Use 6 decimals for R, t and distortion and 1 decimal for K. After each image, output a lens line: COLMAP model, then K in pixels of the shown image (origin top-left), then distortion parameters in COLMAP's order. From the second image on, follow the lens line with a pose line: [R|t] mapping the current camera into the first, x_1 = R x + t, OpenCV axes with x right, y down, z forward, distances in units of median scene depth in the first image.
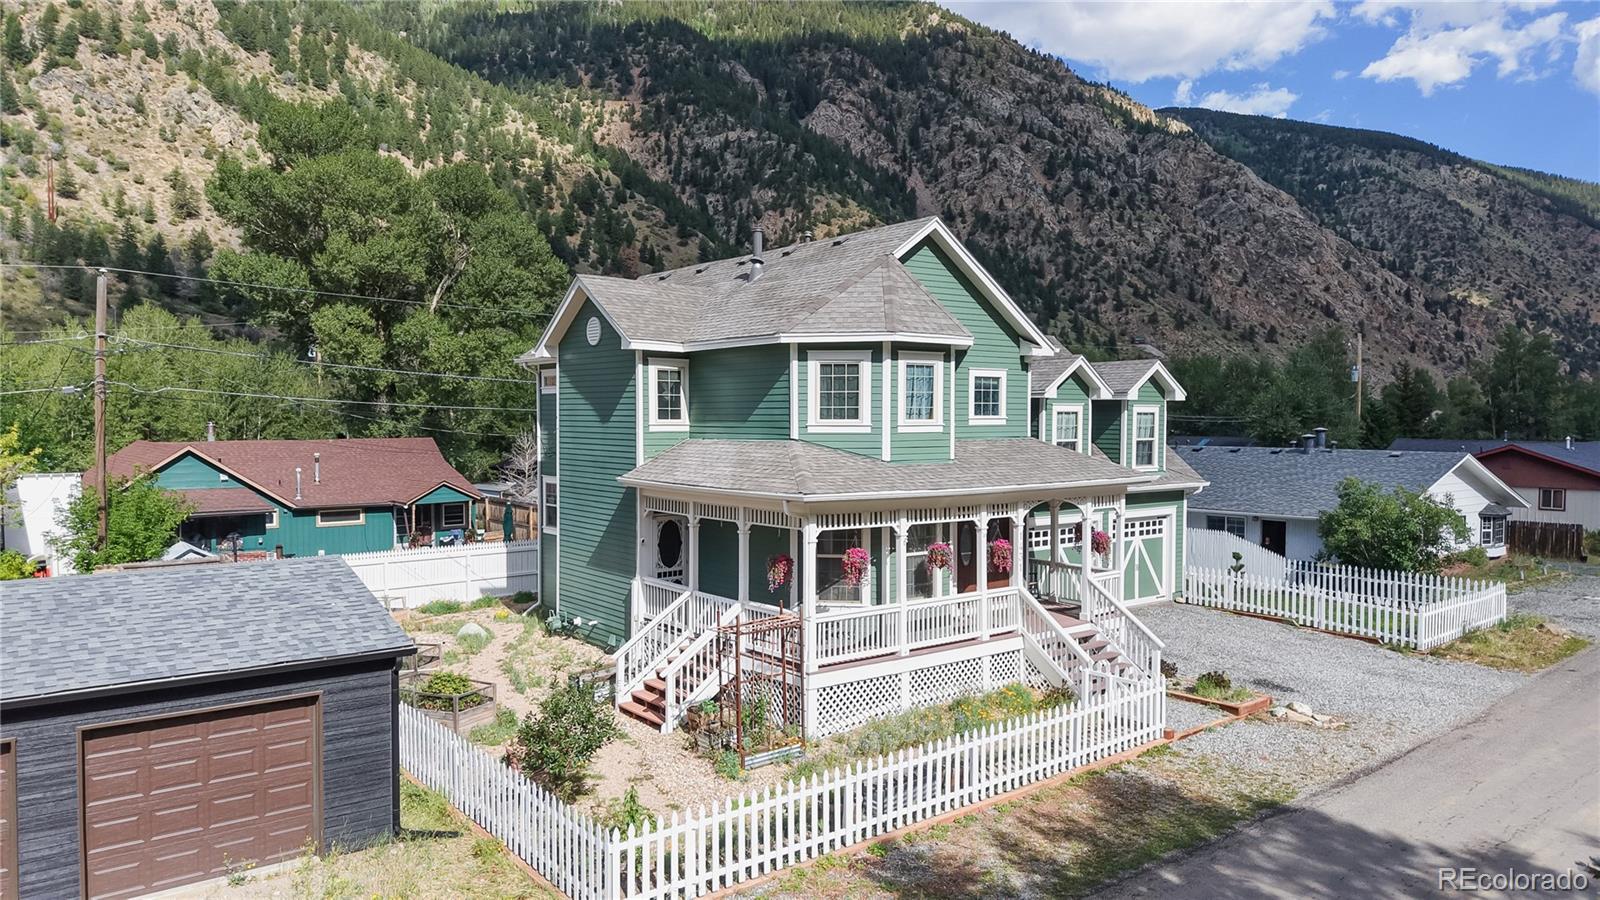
lens RADIAL K [[1060.1, 0, 800.0], [0, 1060.1, 450.0], [0, 0, 1]] dist [0.036950, -0.034916]
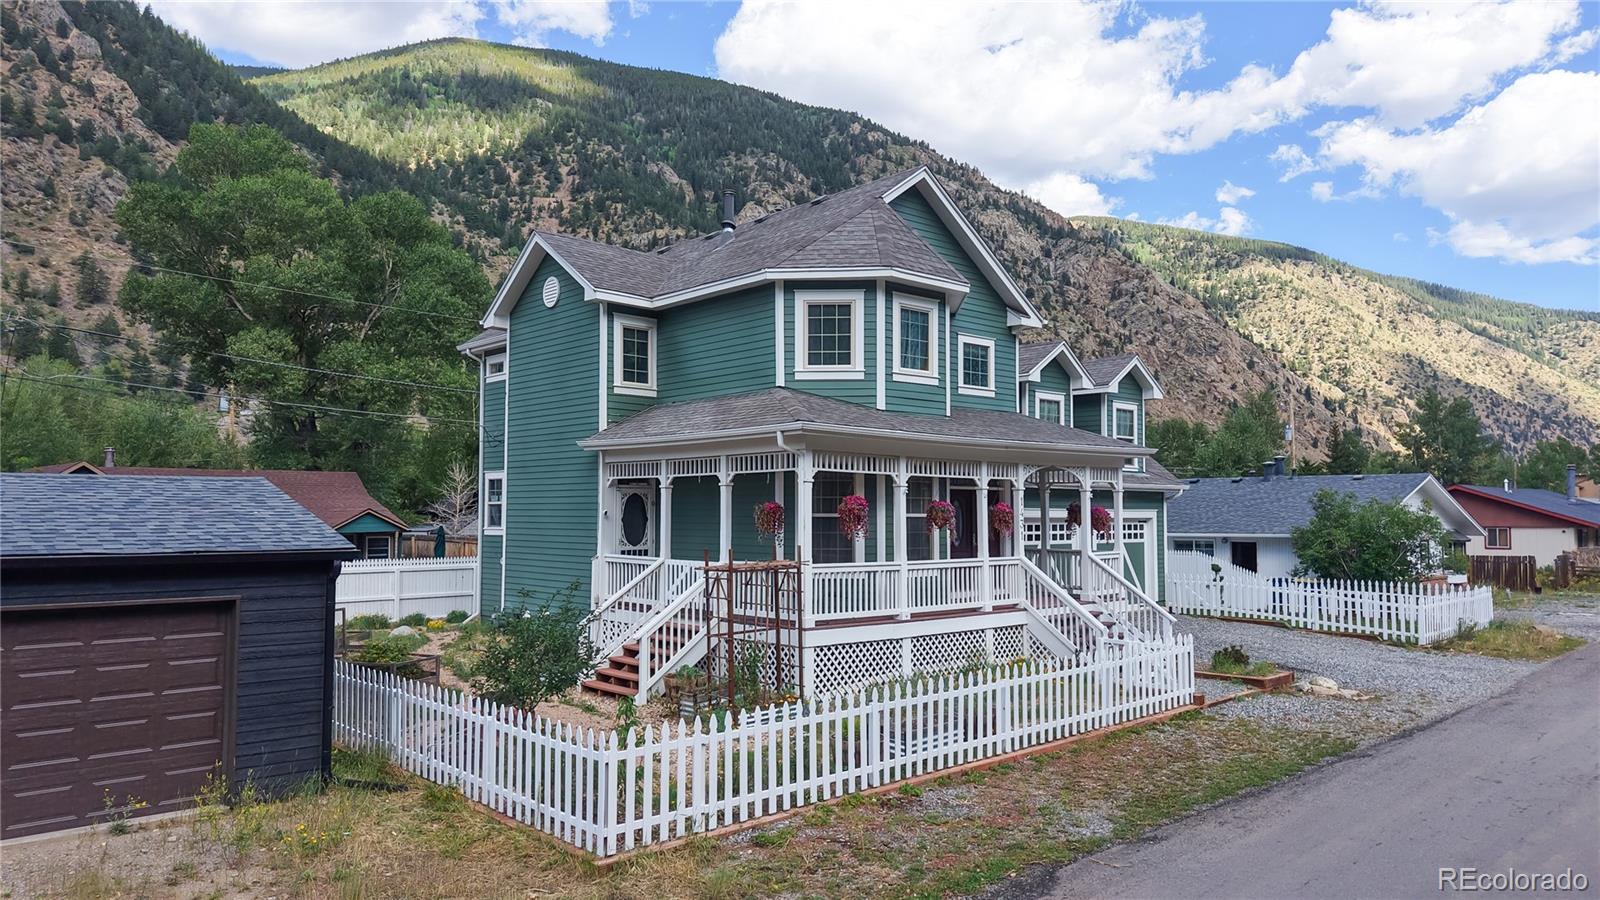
lens RADIAL K [[1060.1, 0, 800.0], [0, 1060.1, 450.0], [0, 0, 1]] dist [0.036950, -0.034916]
pose [[0.997543, 0.003316, 0.069984, -0.020405], [0.002961, 0.995991, -0.089403, 0.049523], [-0.070000, 0.089390, 0.993534, 0.038730]]
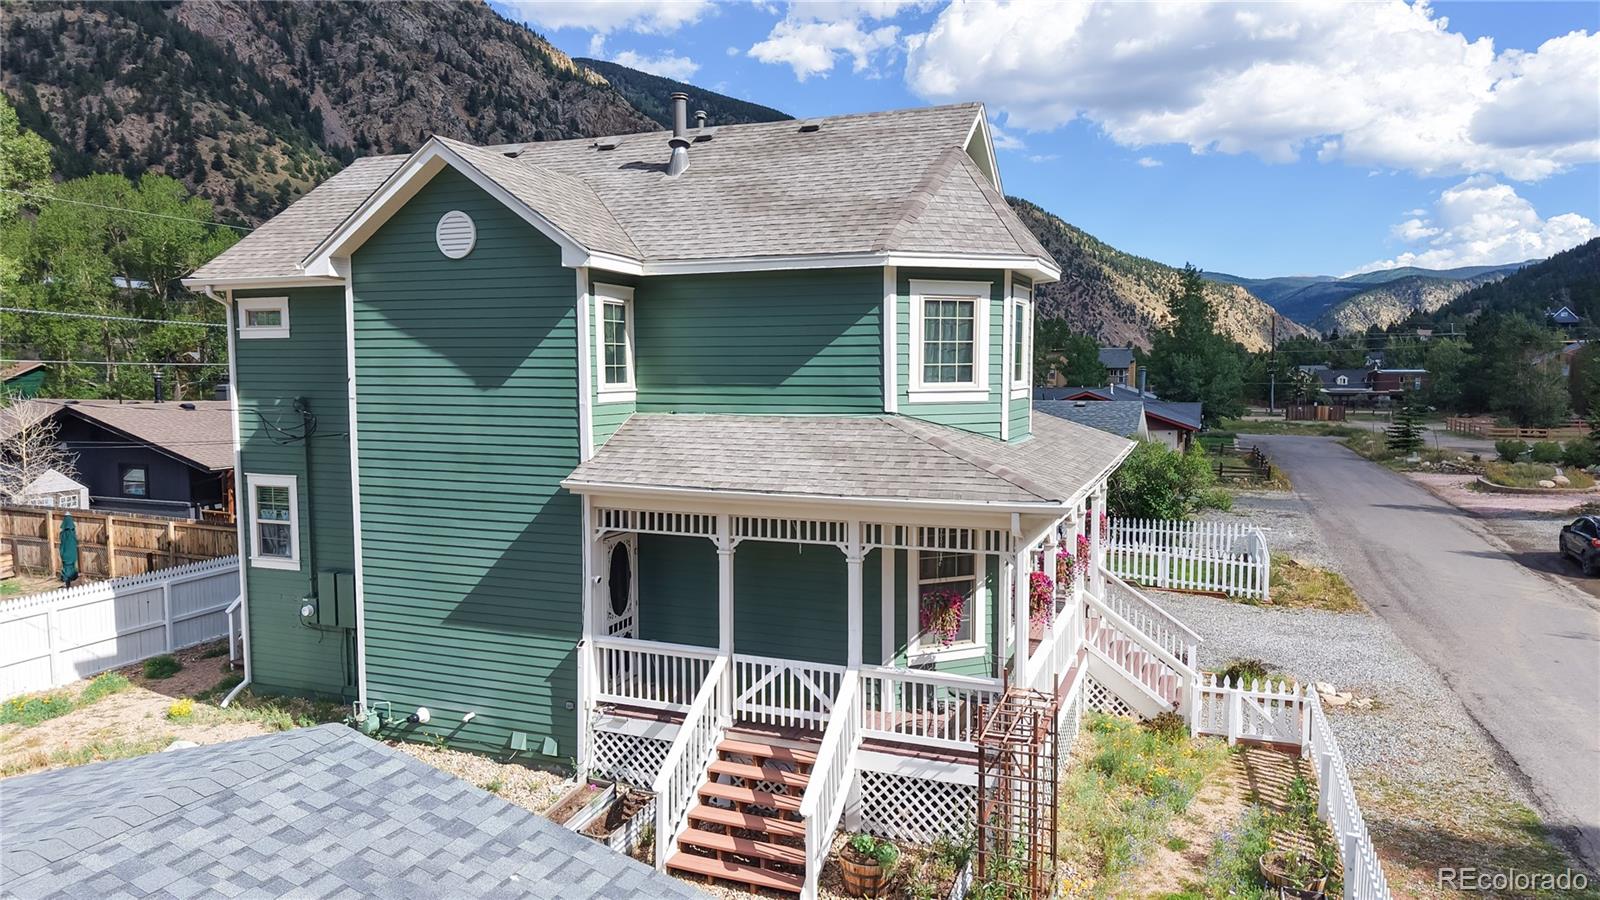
lens RADIAL K [[1068.0, 0, 800.0], [0, 1068.0, 450.0], [0, 0, 1]] dist [0.008103, -0.006260]
pose [[0.864557, -0.042523, 0.500732, -0.154750], [0.017622, 0.998366, 0.054357, -0.009543], [-0.502225, -0.038171, 0.863894, 0.176621]]
